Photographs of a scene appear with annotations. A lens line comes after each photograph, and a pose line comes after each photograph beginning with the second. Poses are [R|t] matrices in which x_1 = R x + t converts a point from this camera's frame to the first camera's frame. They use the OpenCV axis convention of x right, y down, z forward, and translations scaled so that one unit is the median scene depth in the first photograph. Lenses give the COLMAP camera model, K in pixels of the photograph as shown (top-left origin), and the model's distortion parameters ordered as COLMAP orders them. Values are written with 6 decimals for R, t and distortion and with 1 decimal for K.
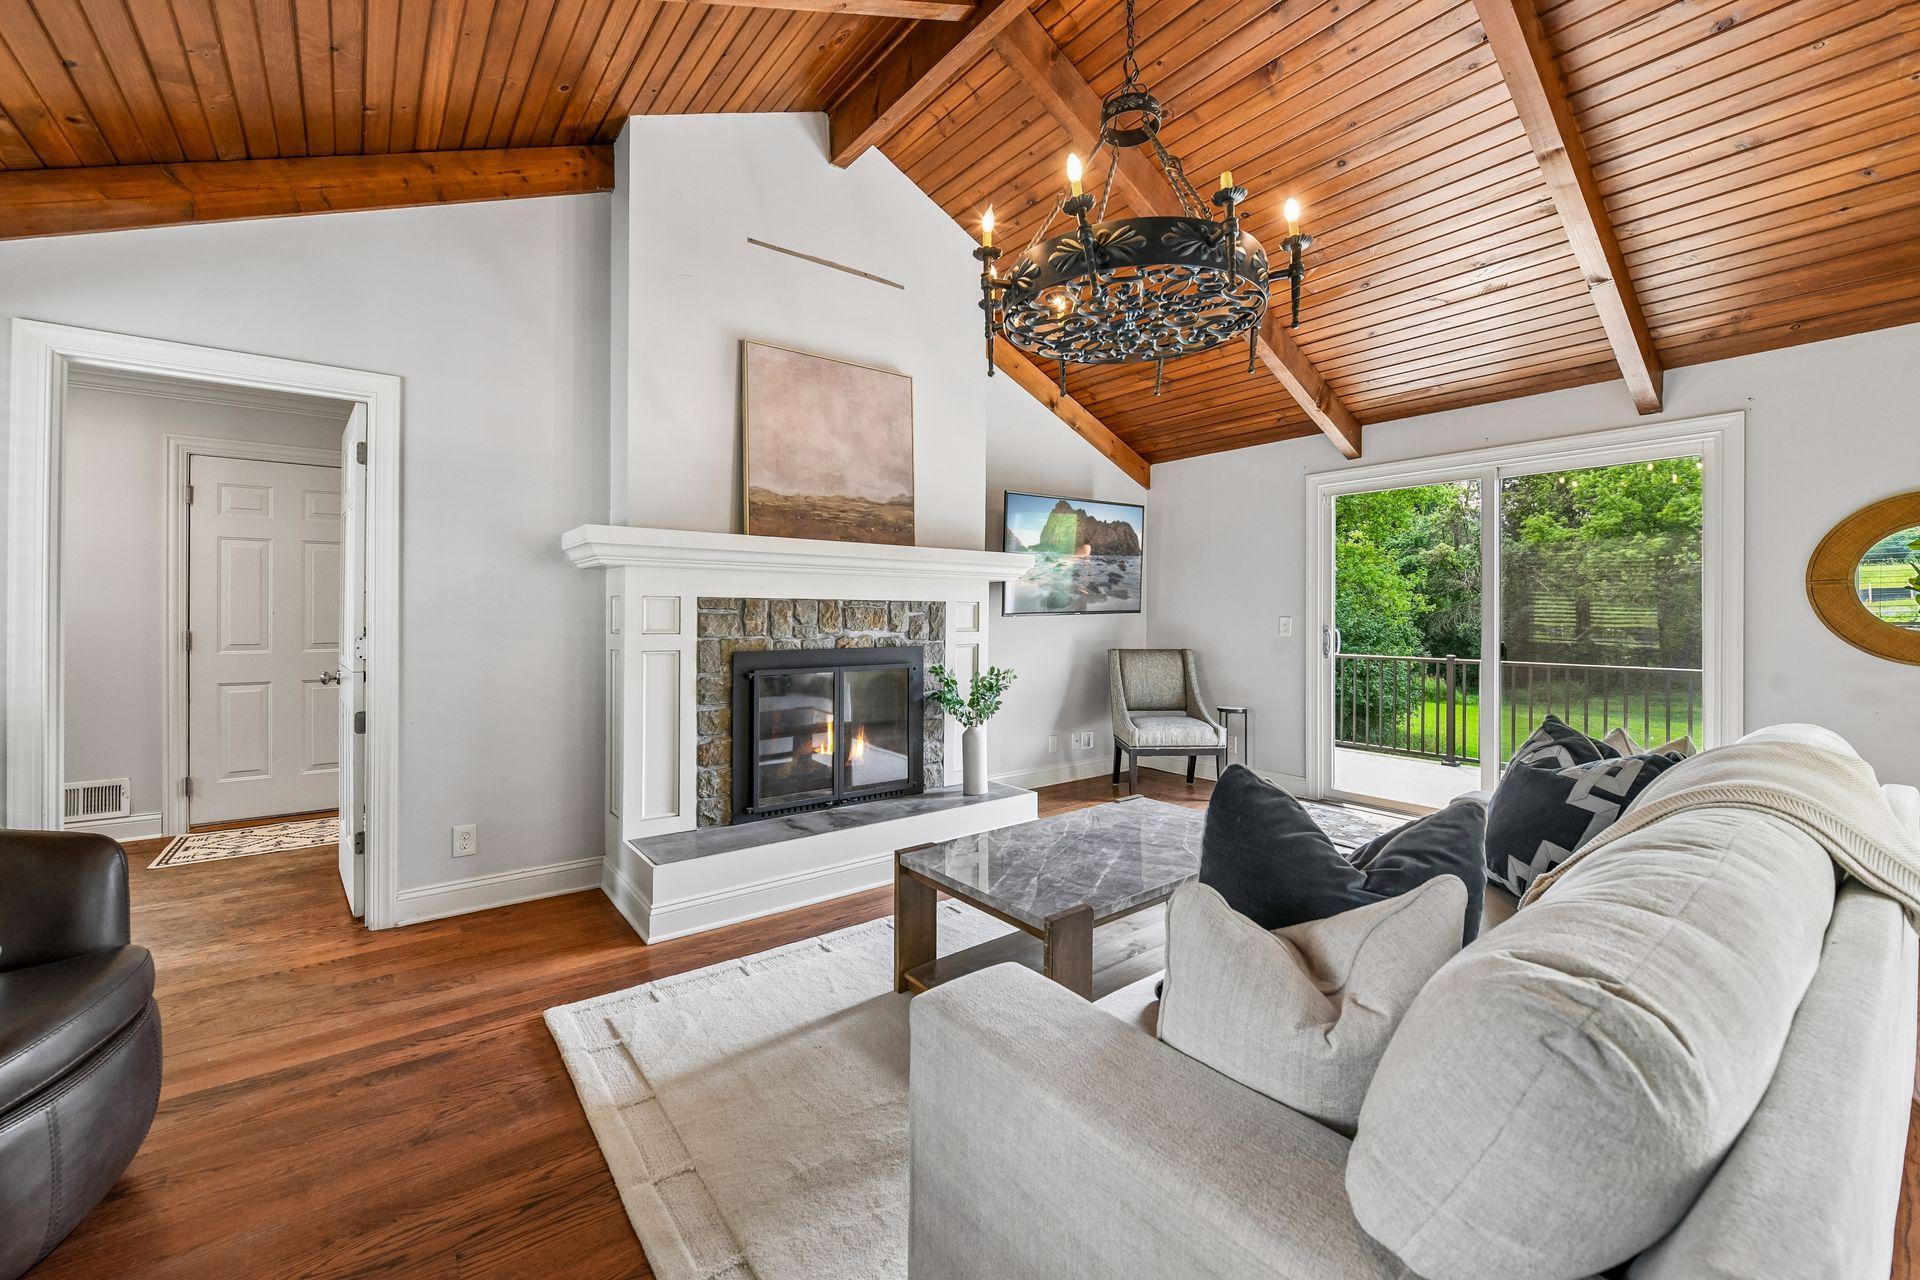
lens RADIAL K [[771.6, 0, 955.0], [0, 771.6, 615.6], [0, 0, 1]] dist [0.000388, -0.000059]
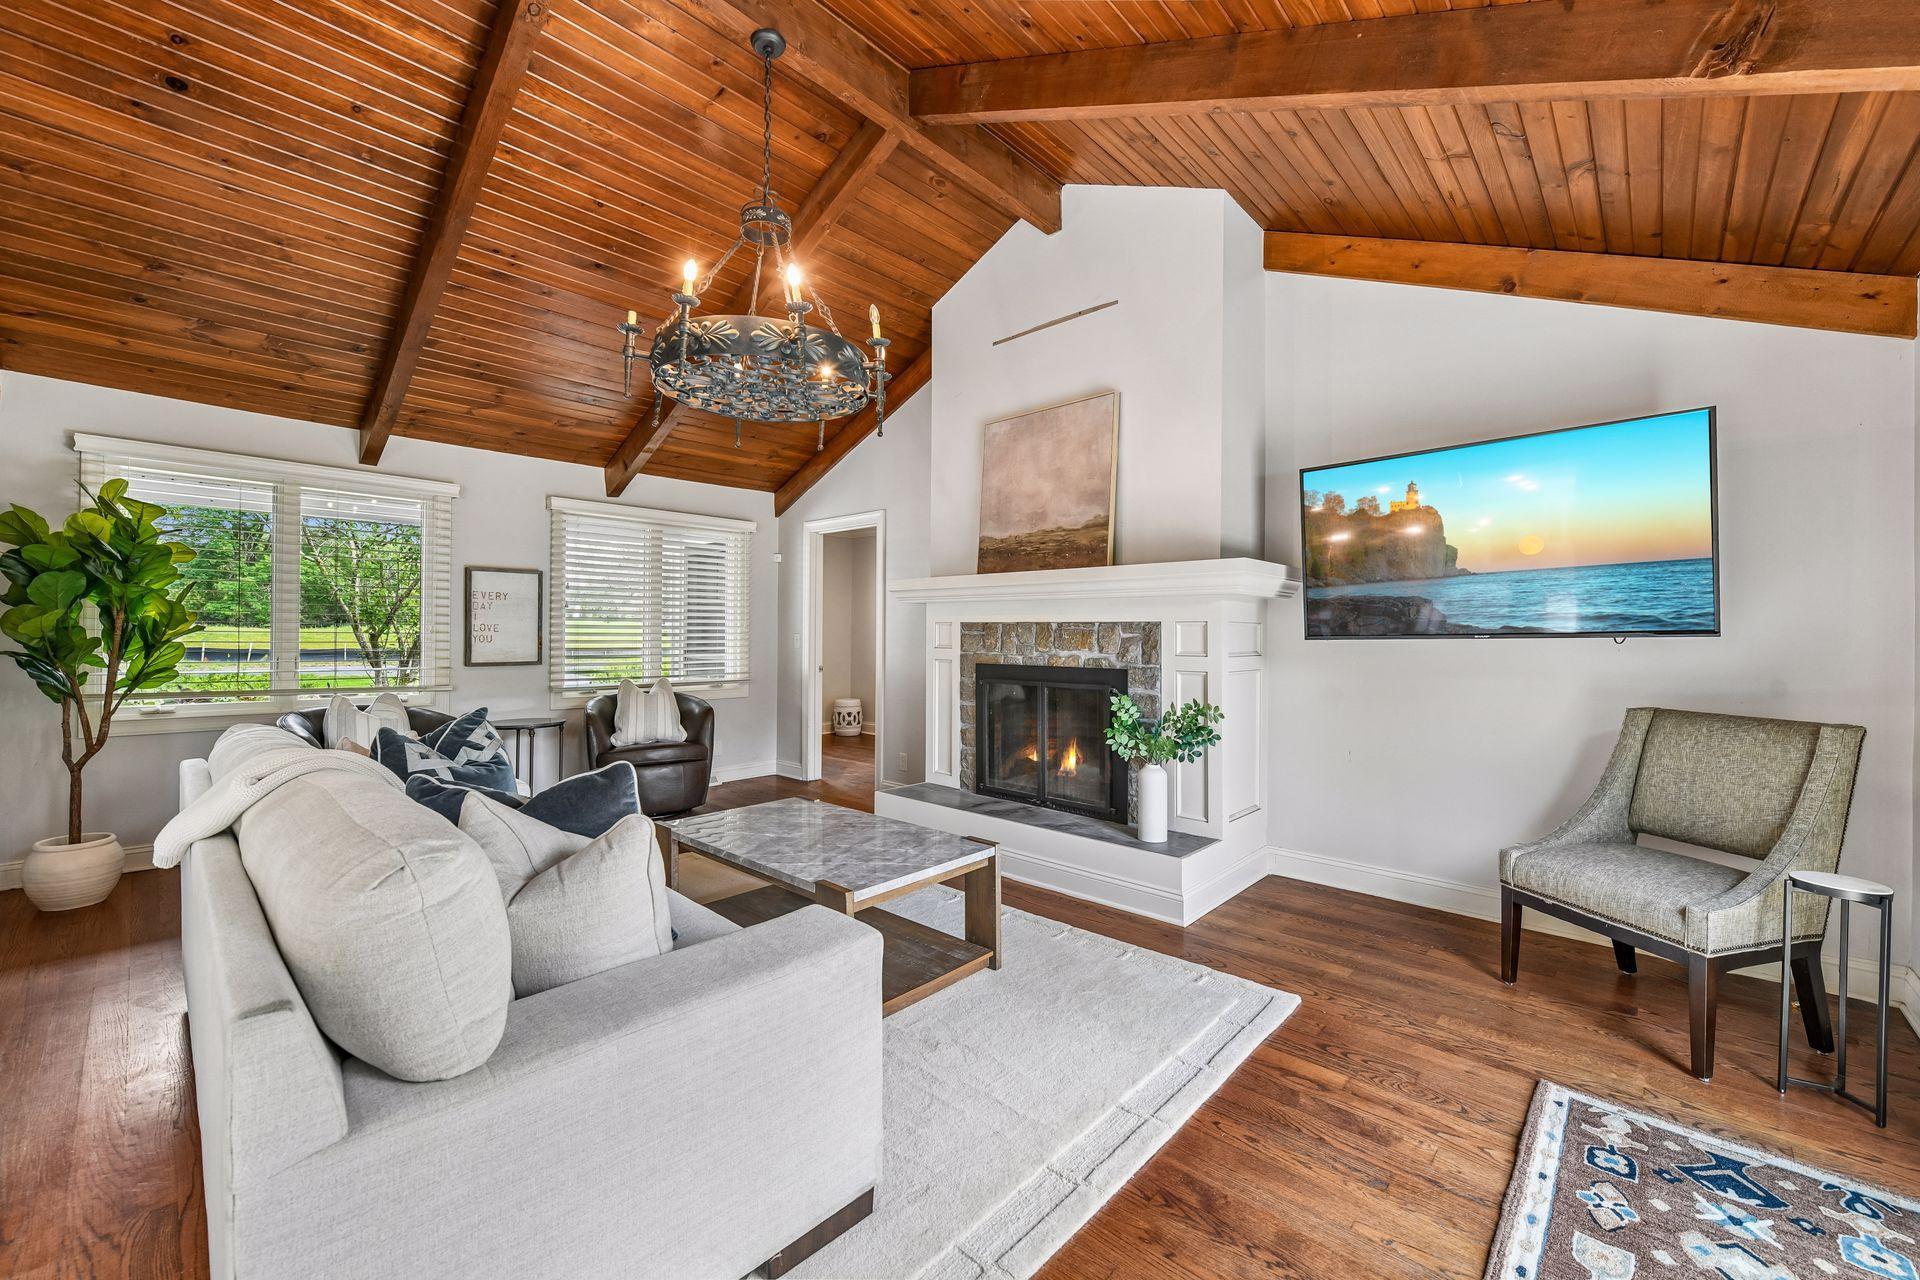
lens RADIAL K [[760.6, 0, 960.0], [0, 760.6, 640.0], [0, 0, 1]] dist [0.000576, -0.000005]
pose [[0.162654, 0.008666, -0.986645, 0.912630], [-0.006404, 0.999950, 0.007727, -0.002450], [0.986662, 0.005061, 0.162702, 0.693232]]
